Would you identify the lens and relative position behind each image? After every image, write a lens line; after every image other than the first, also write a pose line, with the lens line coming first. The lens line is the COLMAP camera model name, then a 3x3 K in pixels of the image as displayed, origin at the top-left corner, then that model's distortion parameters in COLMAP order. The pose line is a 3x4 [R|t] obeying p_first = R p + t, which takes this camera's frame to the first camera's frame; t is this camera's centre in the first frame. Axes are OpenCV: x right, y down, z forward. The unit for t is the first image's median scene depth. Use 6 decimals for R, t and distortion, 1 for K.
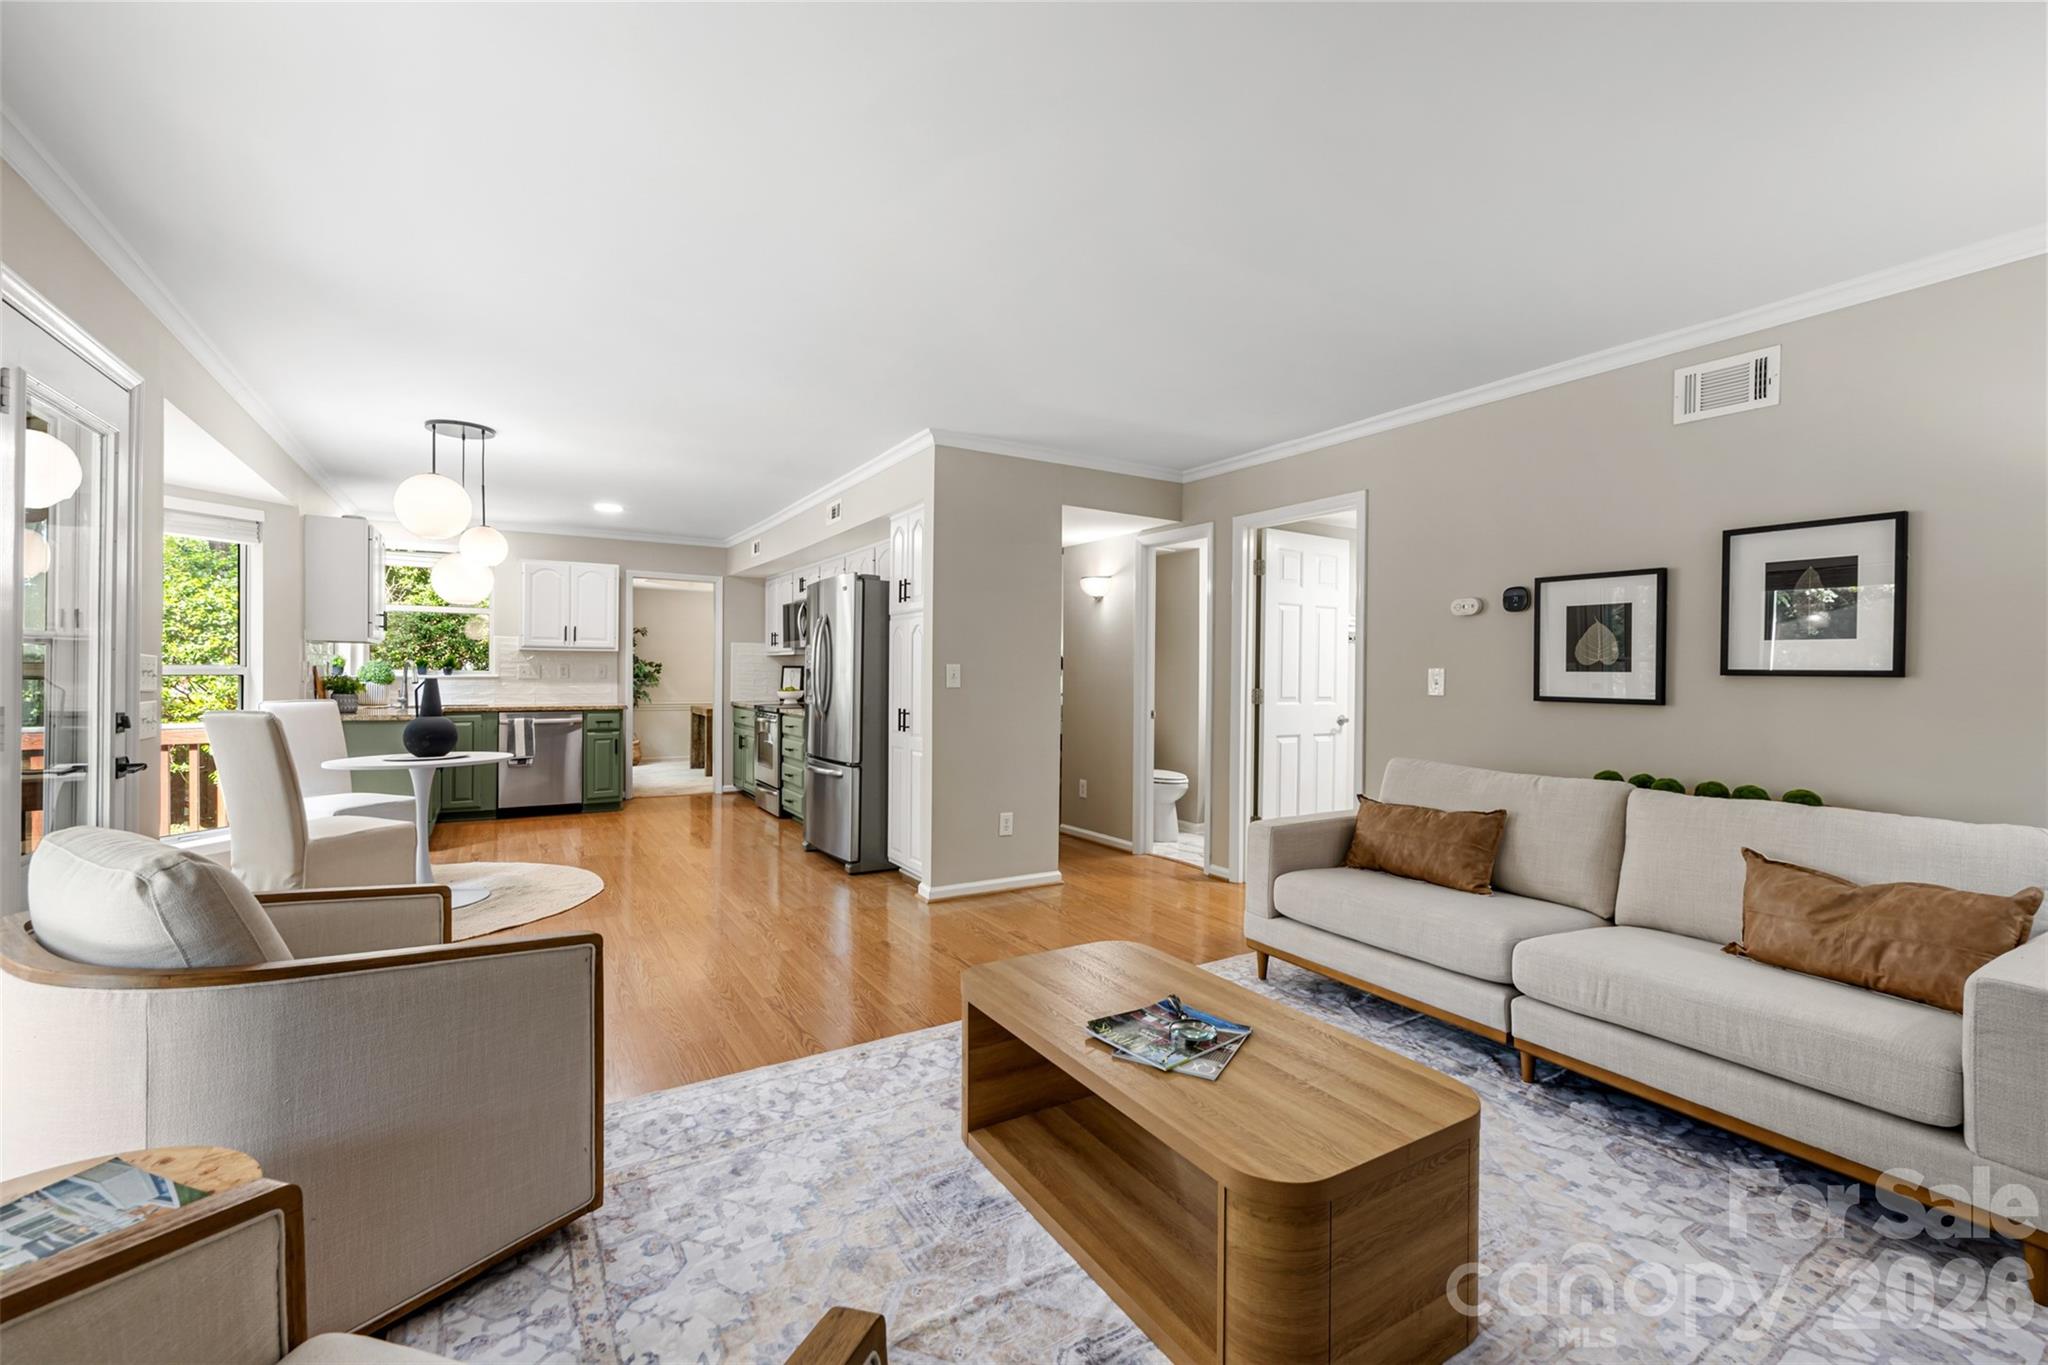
lens RADIAL K [[879.4, 0, 1033.9], [0, 879.4, 675.0], [0, 0, 1]] dist [-0.000208, 0.000275]
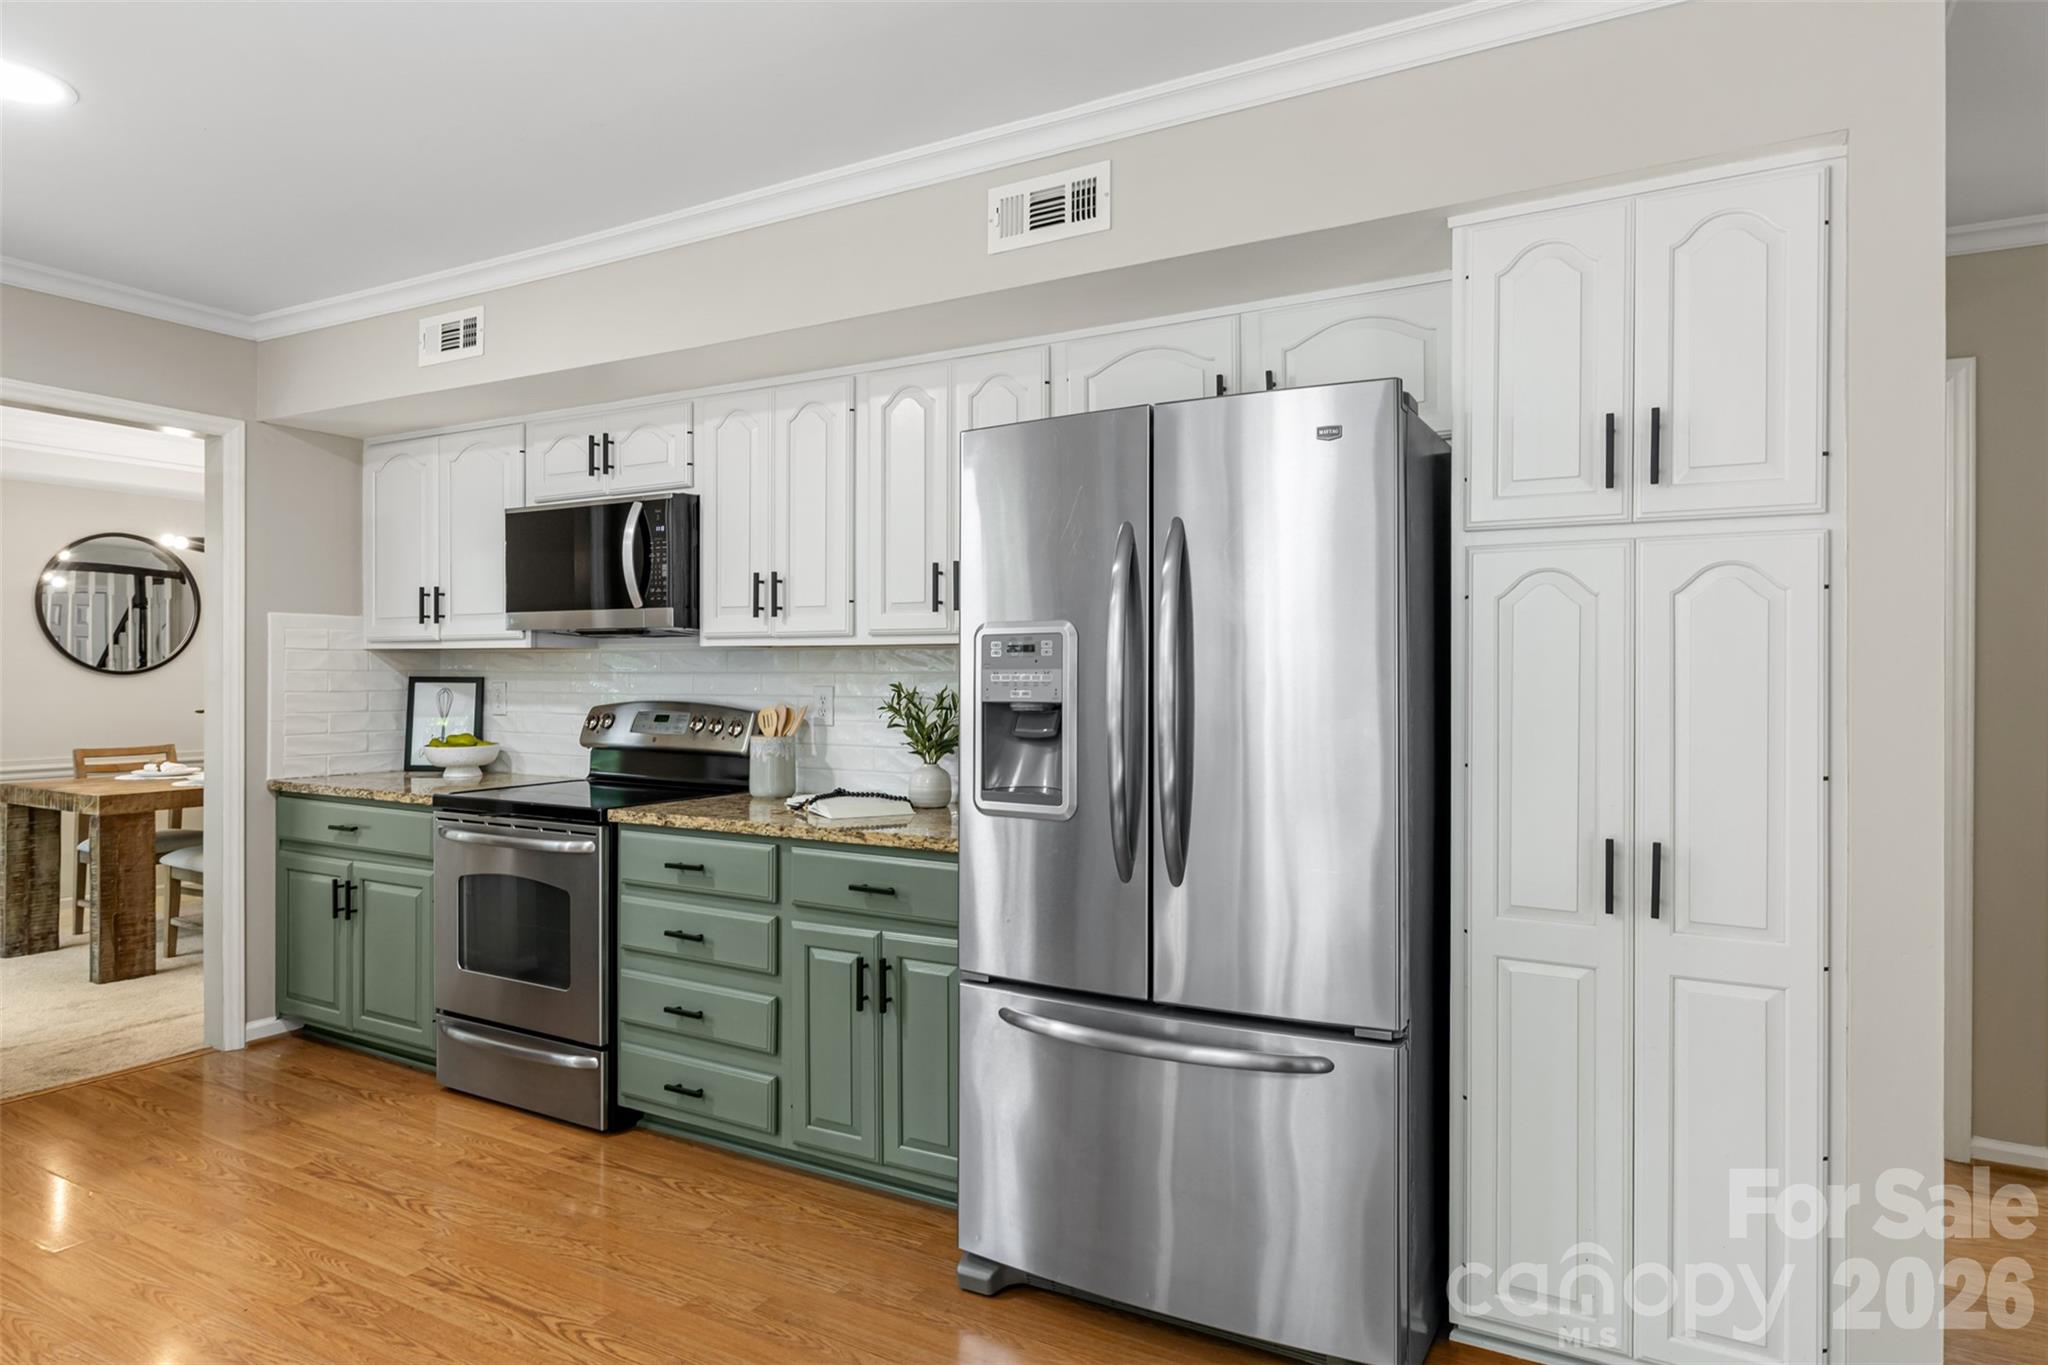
lens RADIAL K [[1235.5, 0, 1028.8], [0, 1235.5, 671.0], [0, 0, 1]] dist [0.005747, 0.001105]
pose [[0.881654, -0.004173, 0.471877, -0.341136], [0.004743, 0.999989, -0.000017, -0.012941], [-0.471872, 0.002253, 0.881664, 0.461678]]
